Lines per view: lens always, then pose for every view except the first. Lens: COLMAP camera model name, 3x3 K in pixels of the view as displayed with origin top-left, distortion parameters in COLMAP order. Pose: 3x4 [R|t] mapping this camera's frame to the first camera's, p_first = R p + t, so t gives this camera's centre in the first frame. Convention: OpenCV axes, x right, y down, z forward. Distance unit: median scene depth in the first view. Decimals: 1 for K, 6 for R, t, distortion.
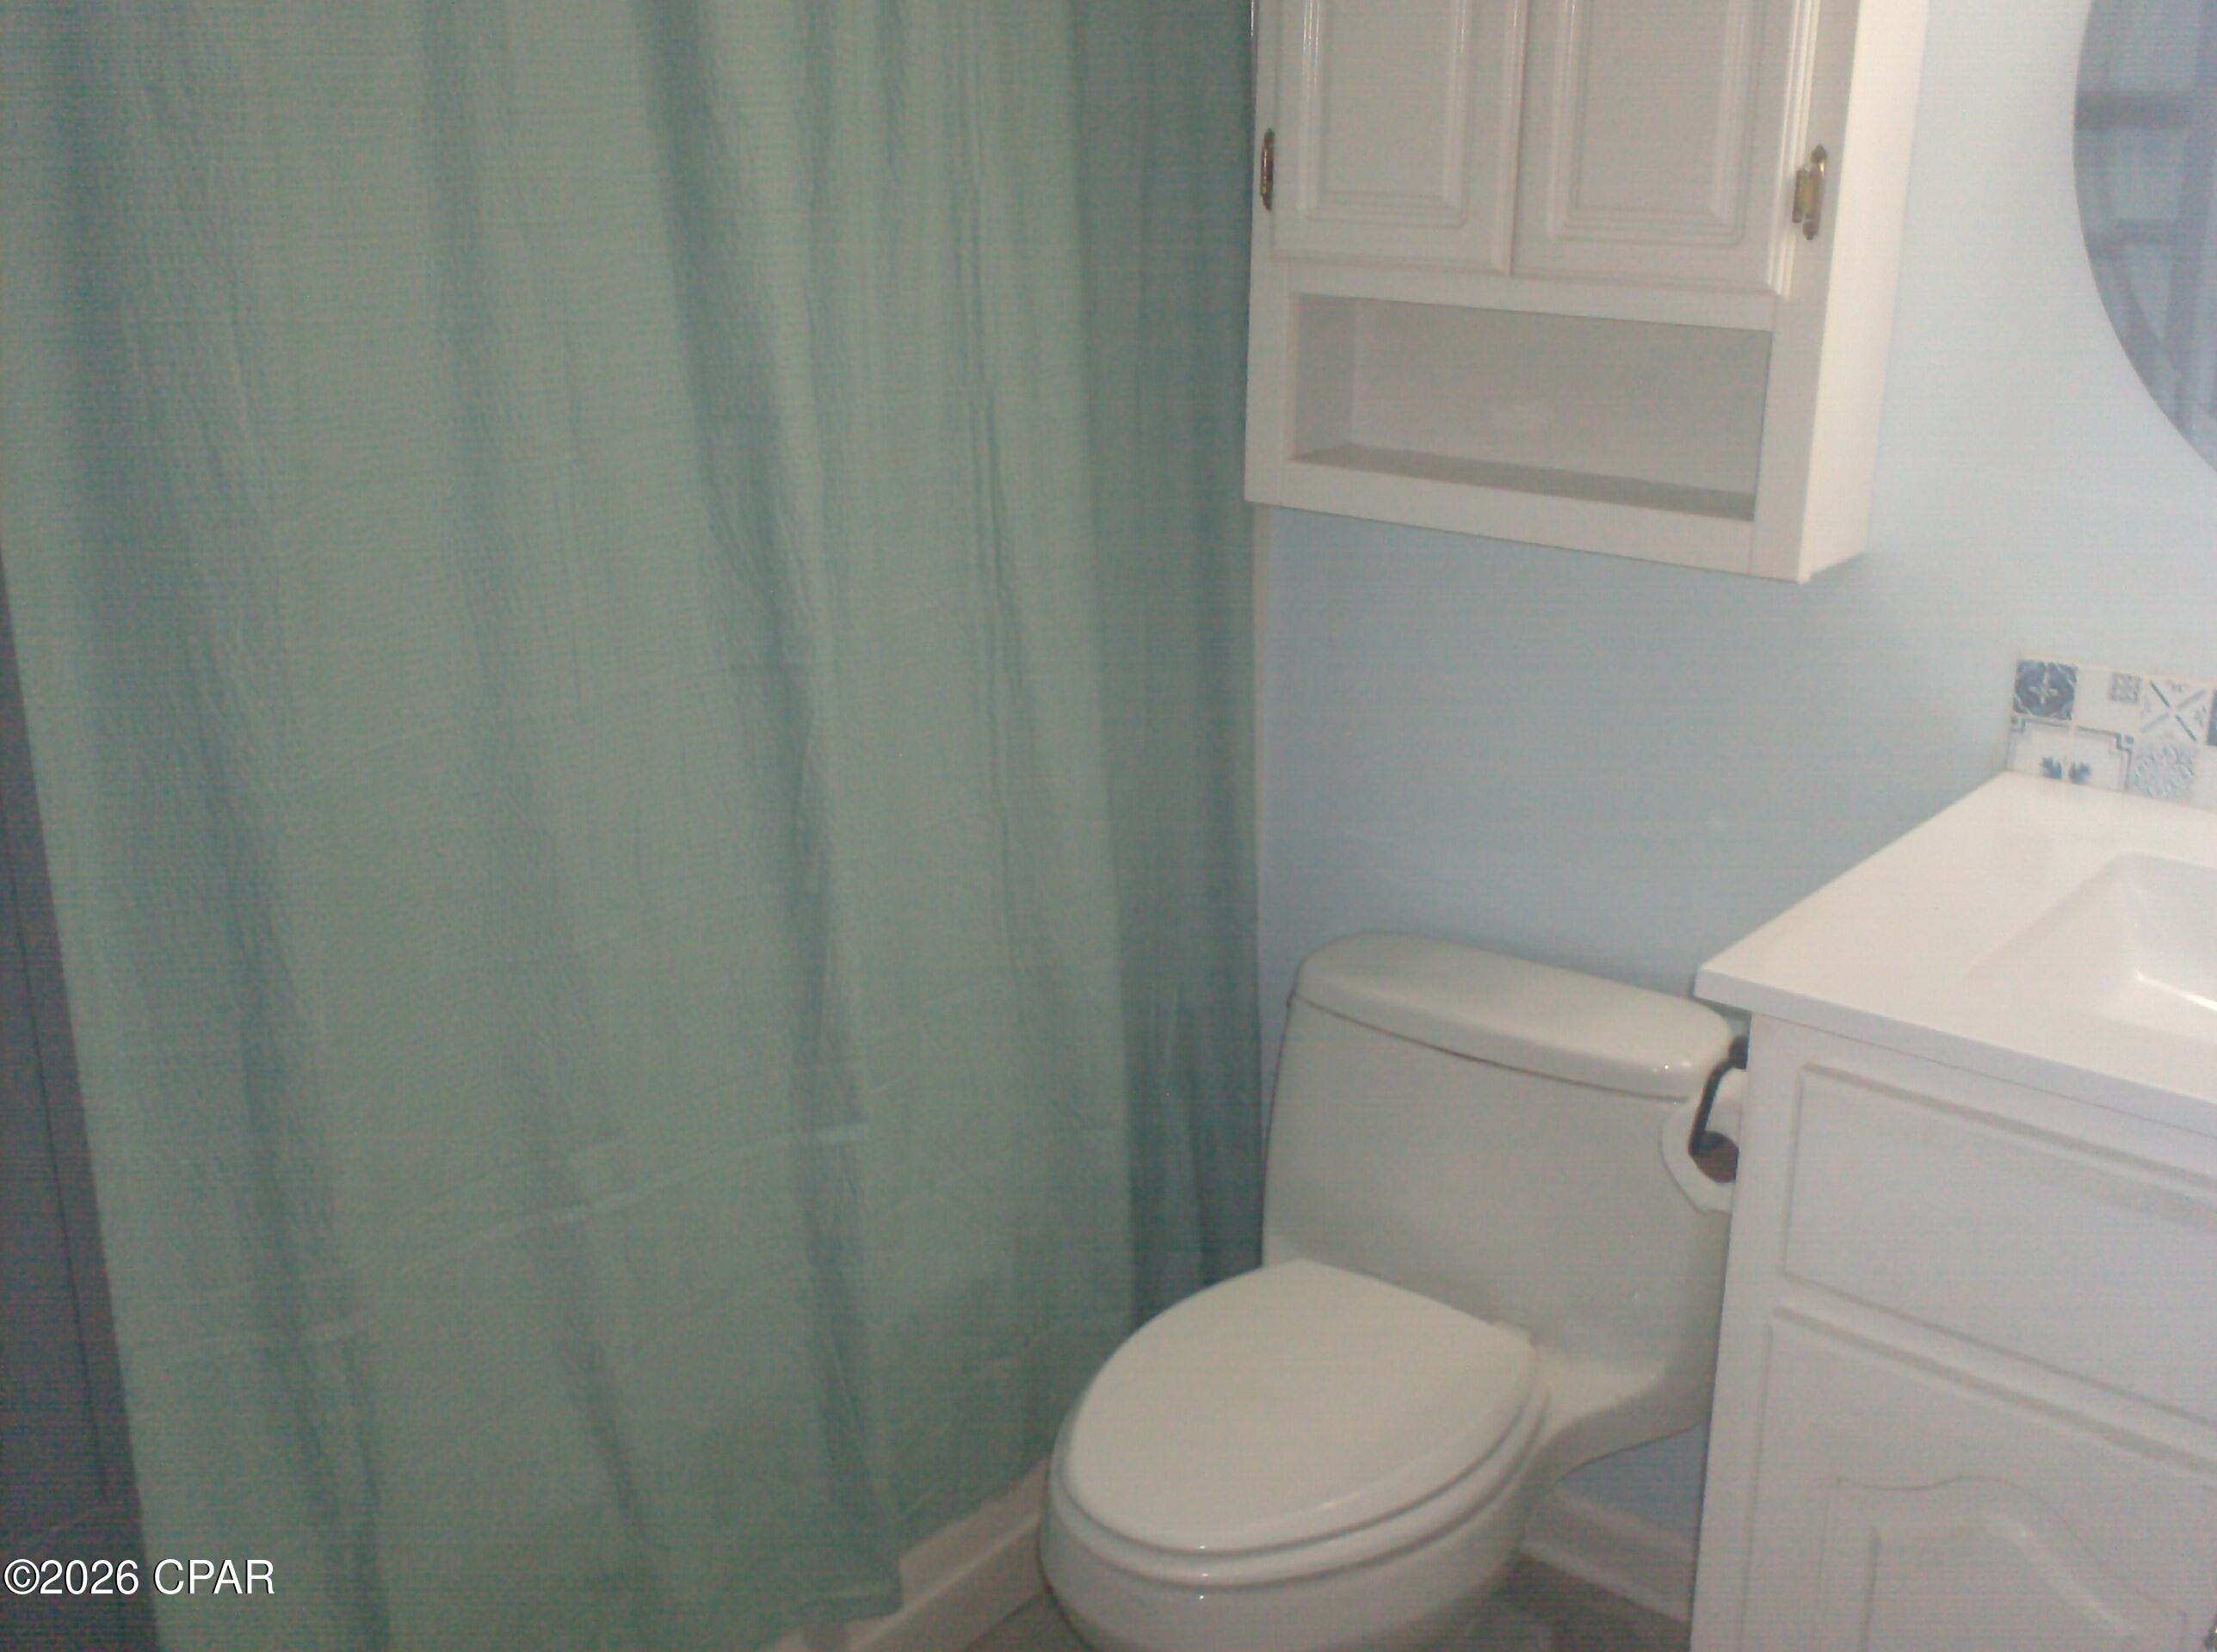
lens RADIAL K [[2330.5, 0, 1108.5], [0, 2330.5, 826.0], [0, 0, 1]] dist [0.098391, -0.180684]
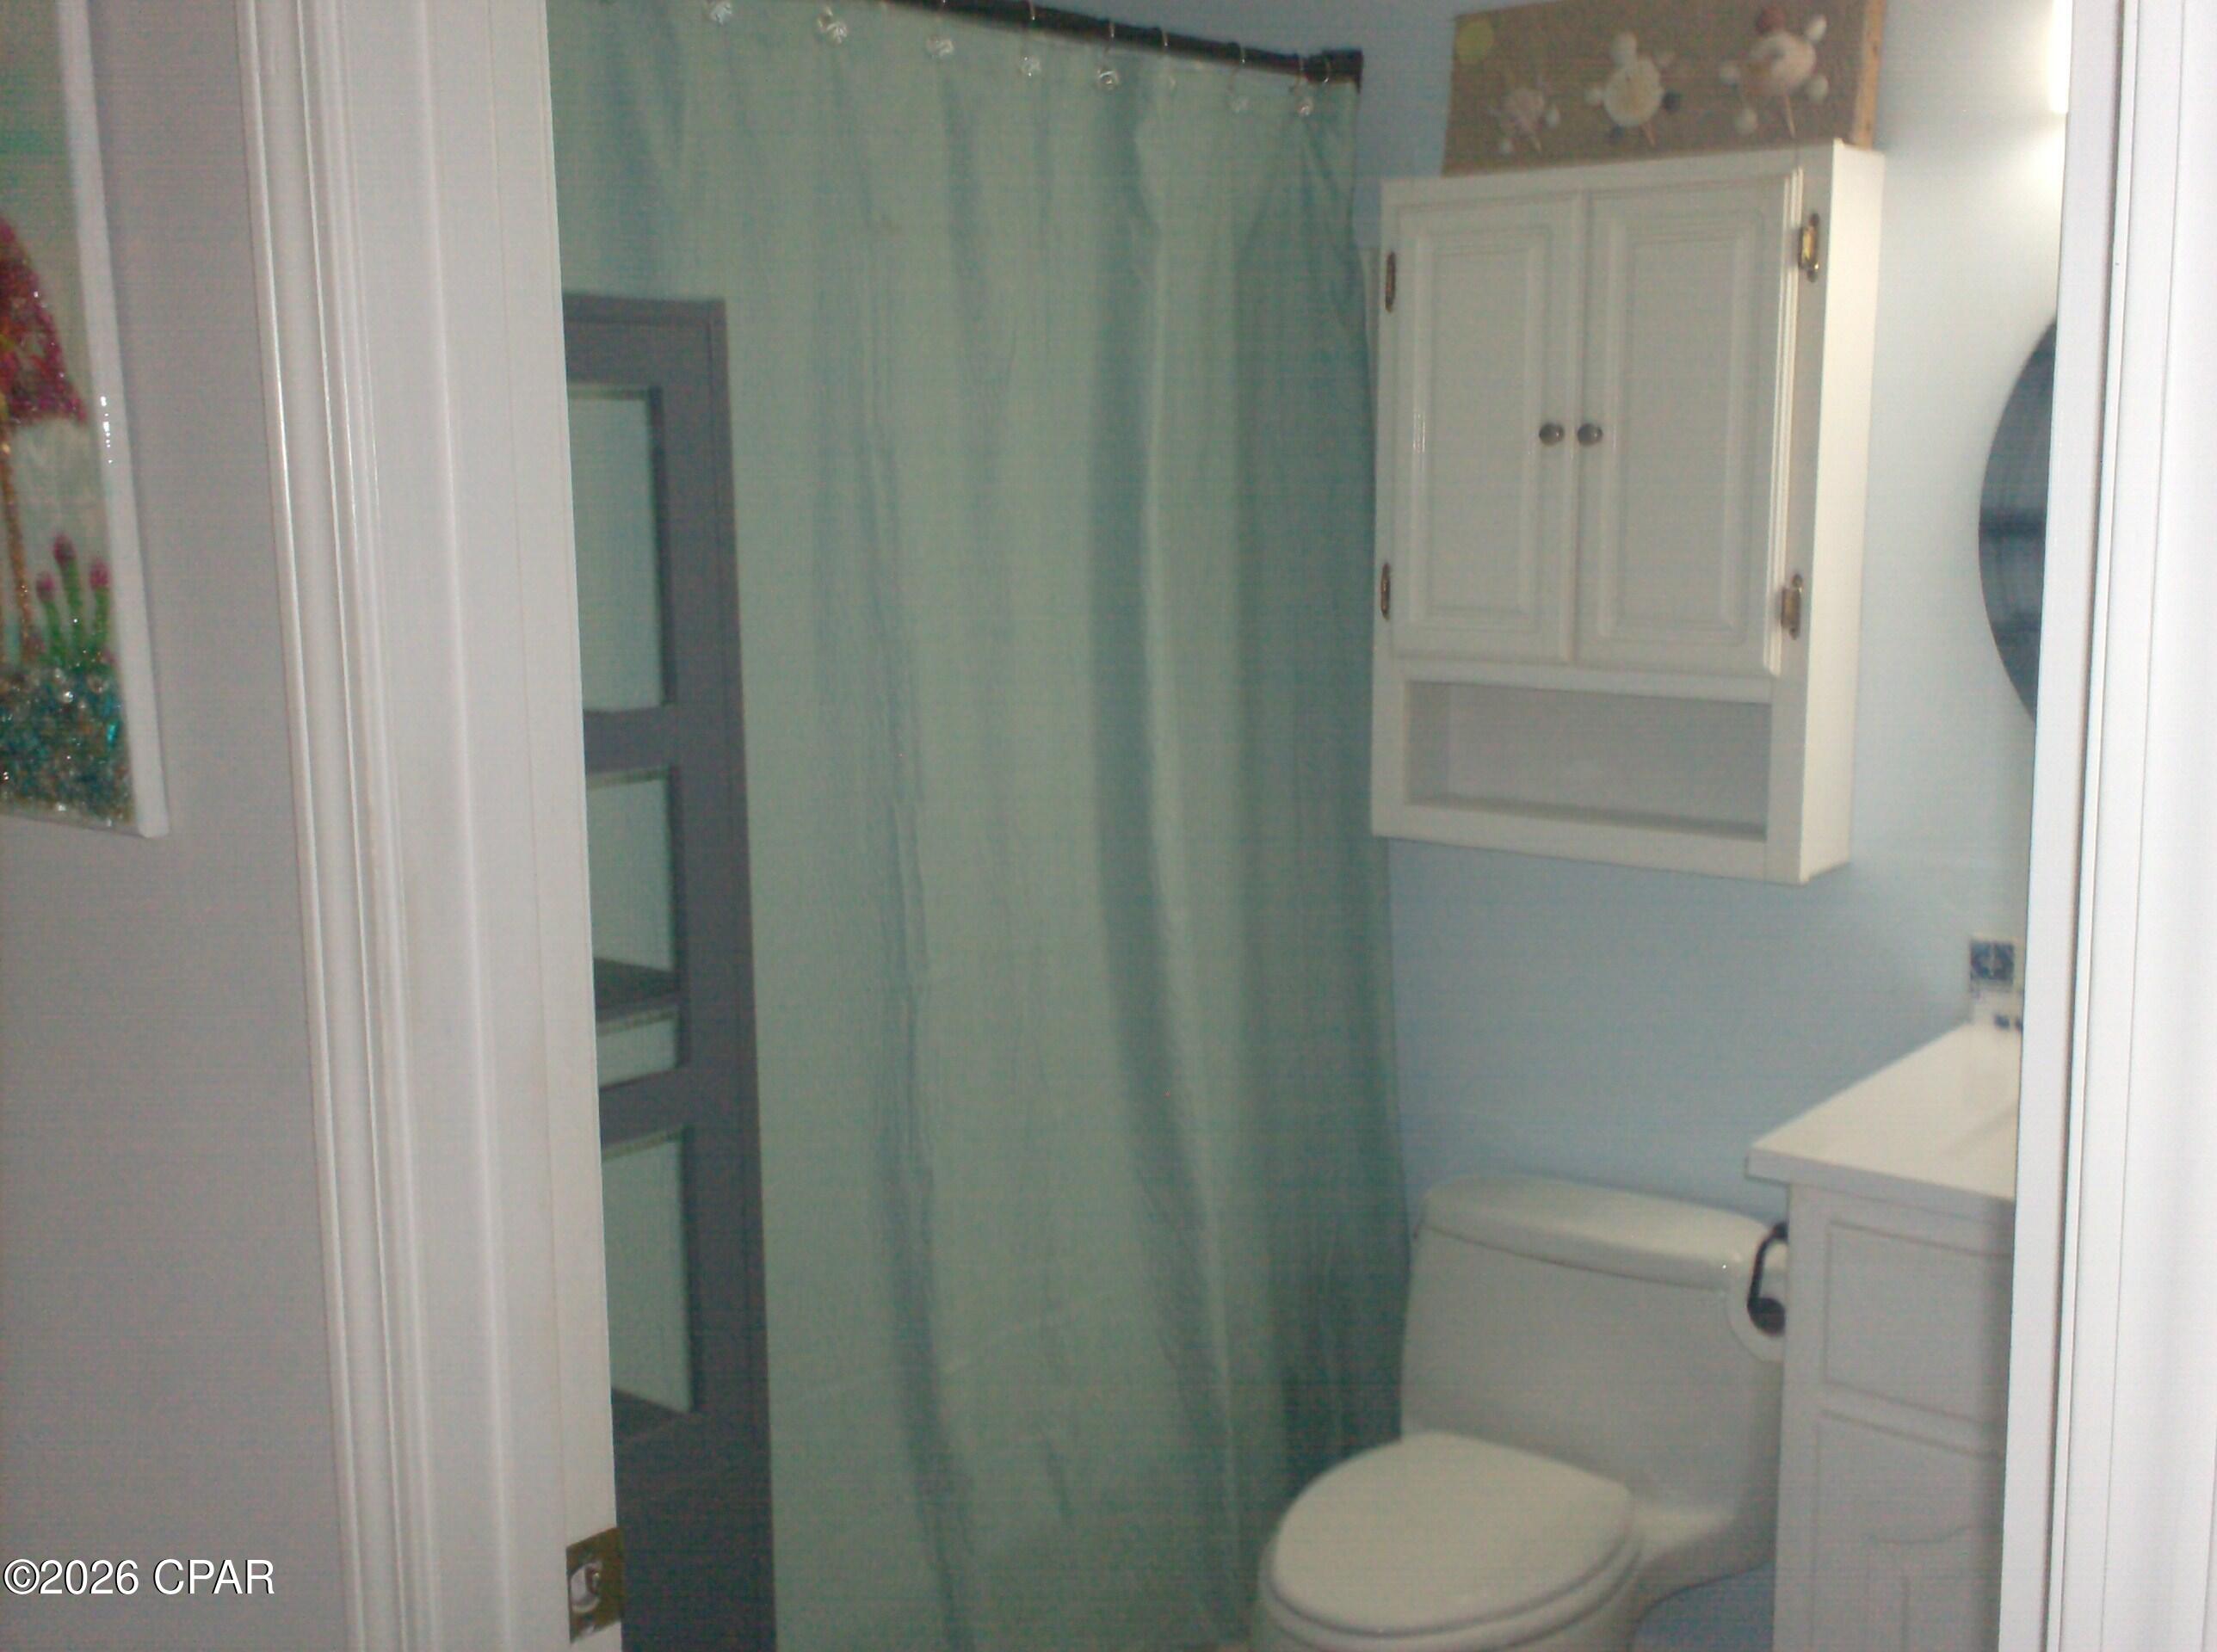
lens RADIAL K [[2301.8, 0, 1104.7], [0, 2301.8, 840.1], [0, 0, 1]] dist [0.102851, -0.180865]
pose [[0.999821, -0.018647, -0.003147, -0.100389], [0.017997, 0.989336, -0.144538, 0.055365], [0.005809, 0.144456, 0.989494, -0.319563]]
